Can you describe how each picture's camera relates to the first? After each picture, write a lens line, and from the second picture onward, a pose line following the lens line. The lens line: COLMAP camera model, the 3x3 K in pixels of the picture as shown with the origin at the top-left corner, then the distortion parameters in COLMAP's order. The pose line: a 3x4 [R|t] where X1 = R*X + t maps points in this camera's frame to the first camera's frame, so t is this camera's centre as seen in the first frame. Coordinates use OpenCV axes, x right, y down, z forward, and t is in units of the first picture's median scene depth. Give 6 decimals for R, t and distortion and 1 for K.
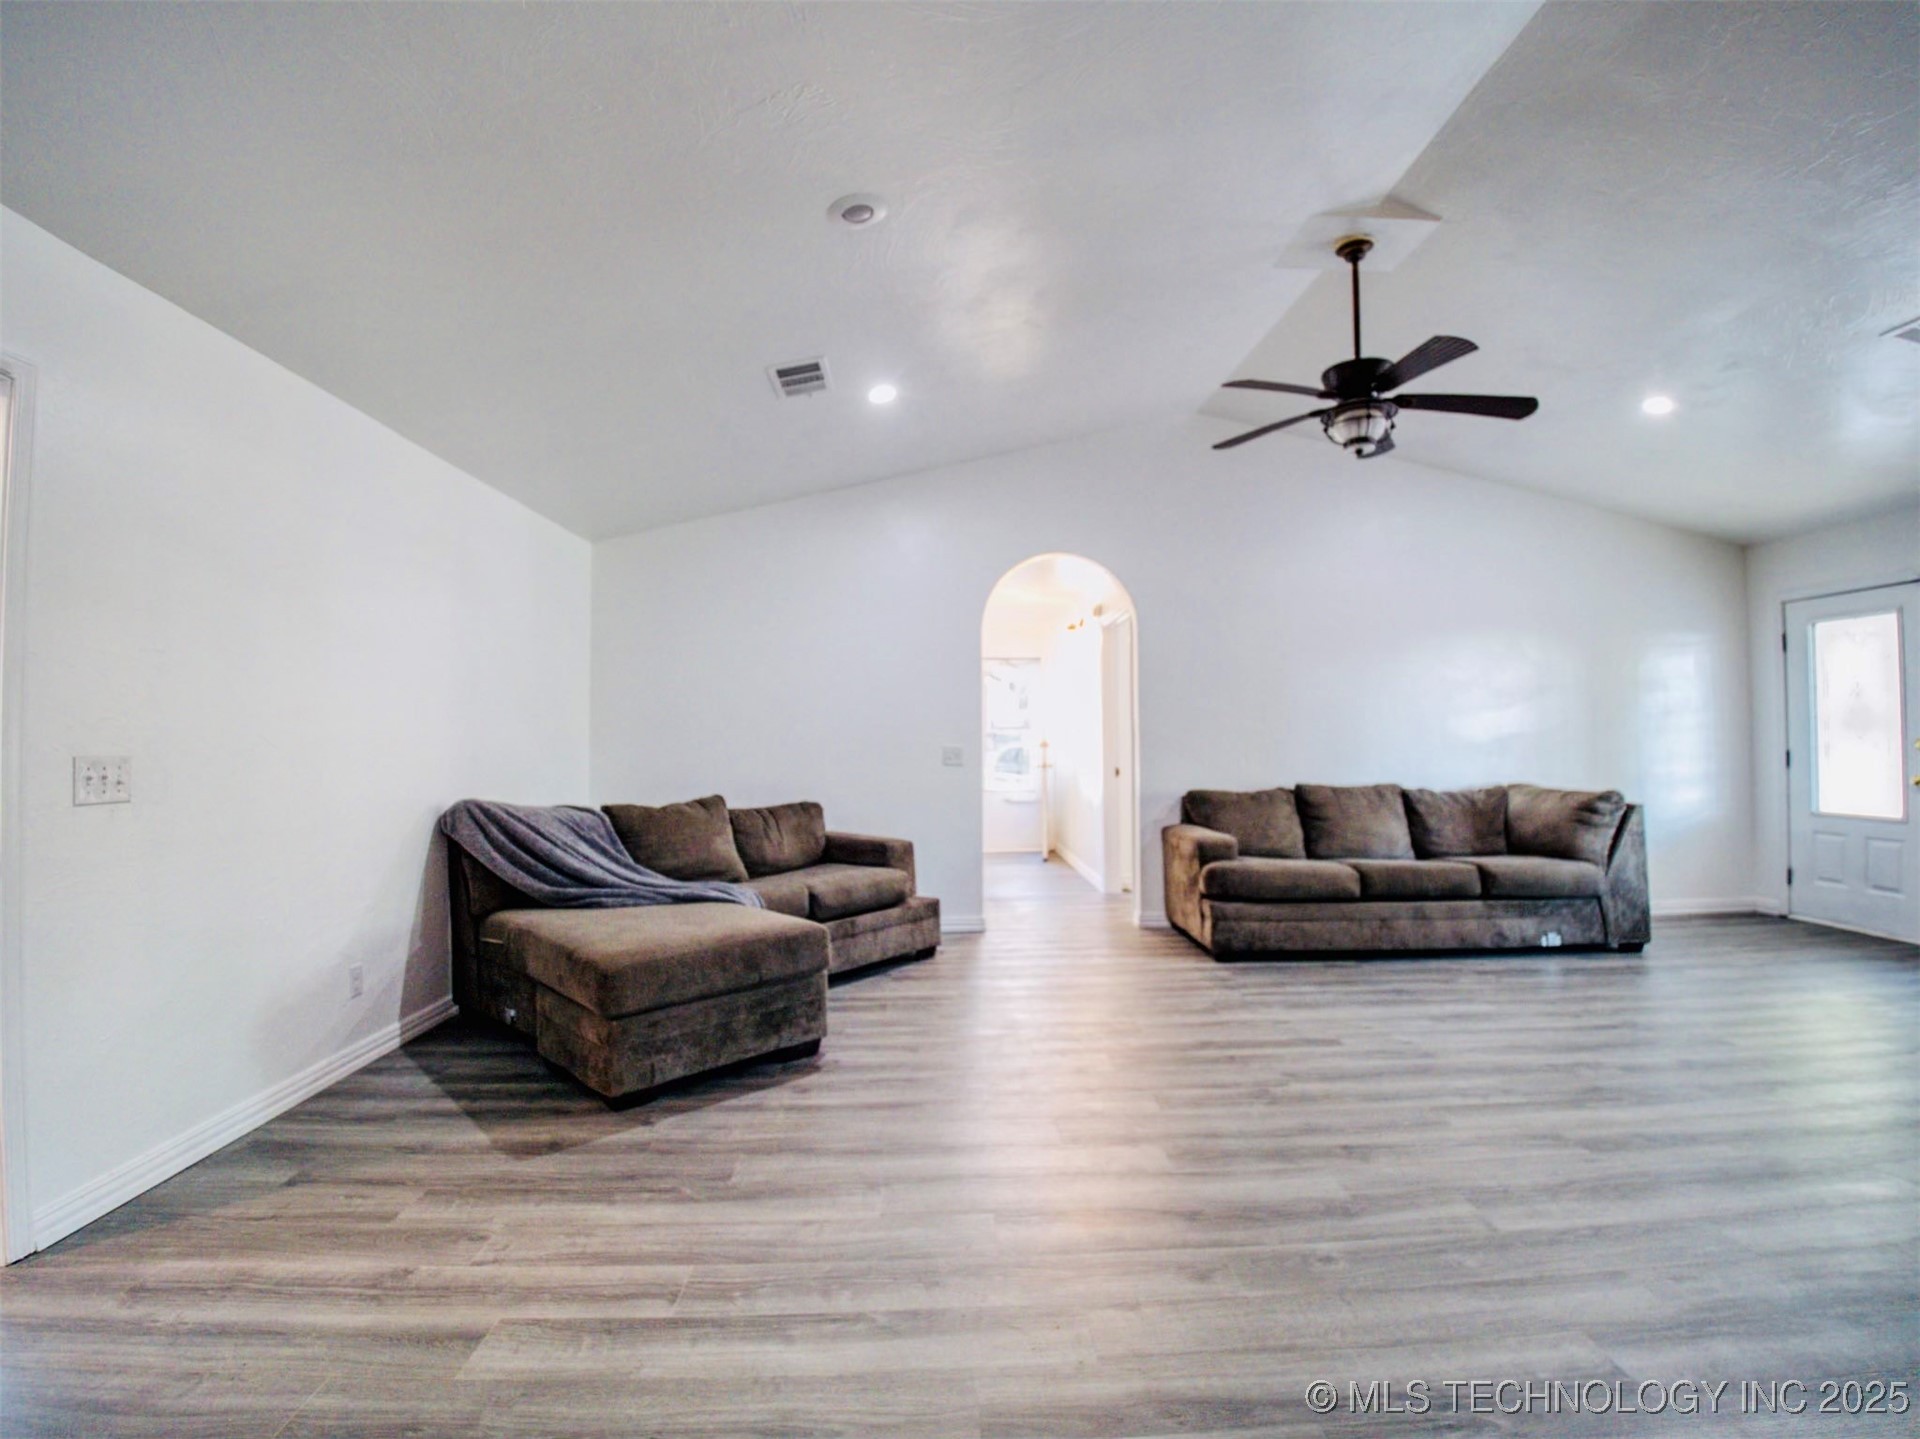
lens RADIAL K [[905.0, 0, 966.8], [0, 905.0, 716.9], [0, 0, 1]] dist [-0.012598, -0.019014]
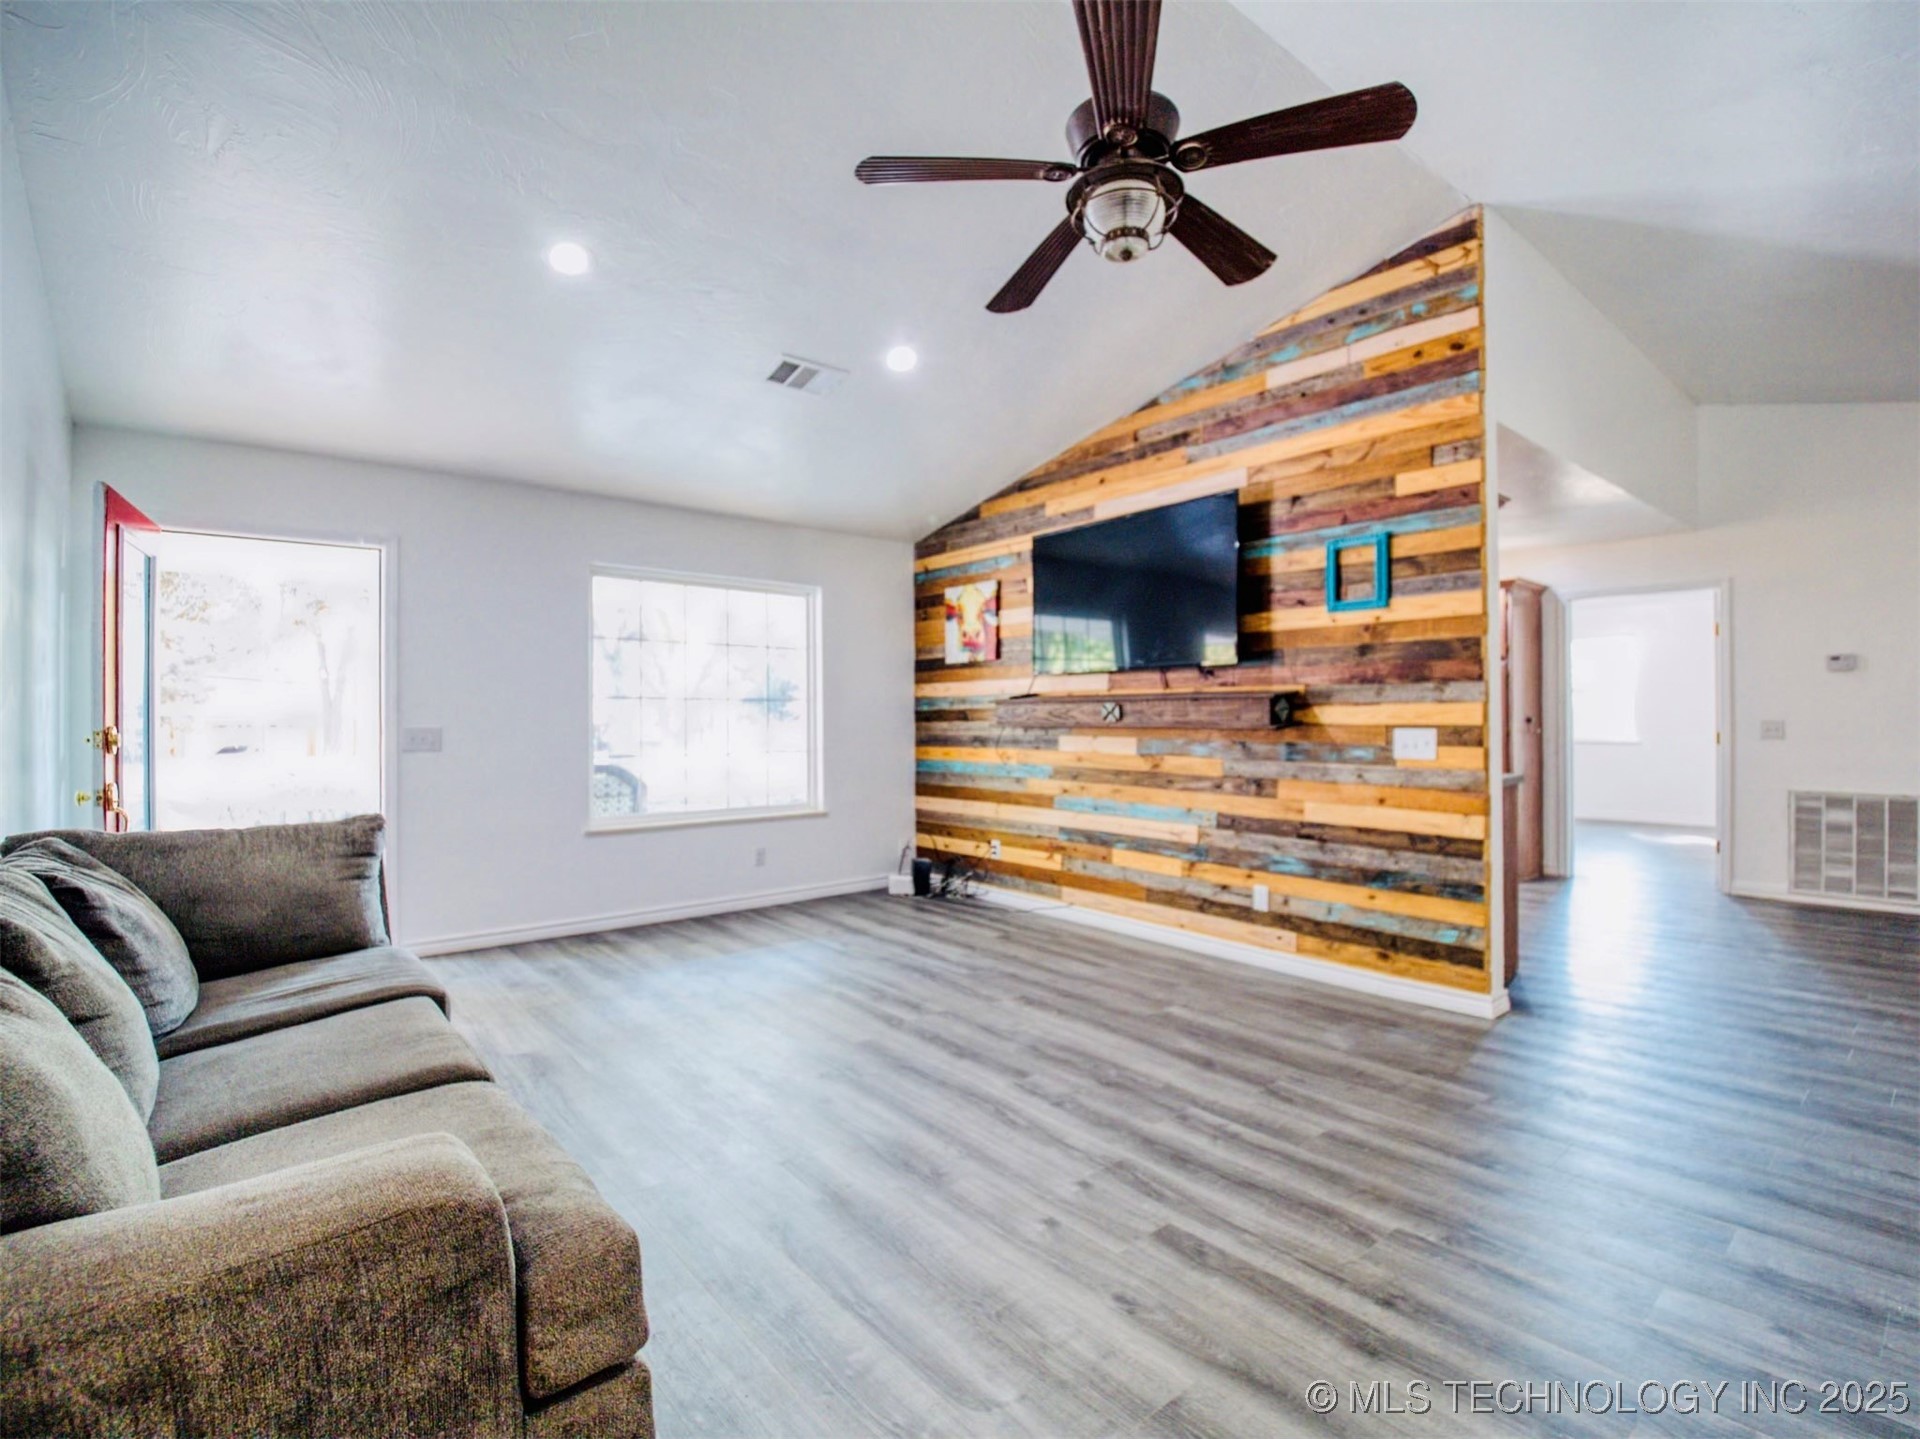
lens RADIAL K [[905.0, 0, 966.8], [0, 905.0, 716.9], [0, 0, 1]] dist [-0.012598, -0.019014]
pose [[-0.607217, 0.009930, 0.794474, 0.014955], [-0.007156, 0.999813, -0.017965, 0.026434], [-0.794504, -0.016594, -0.607033, 1.071296]]
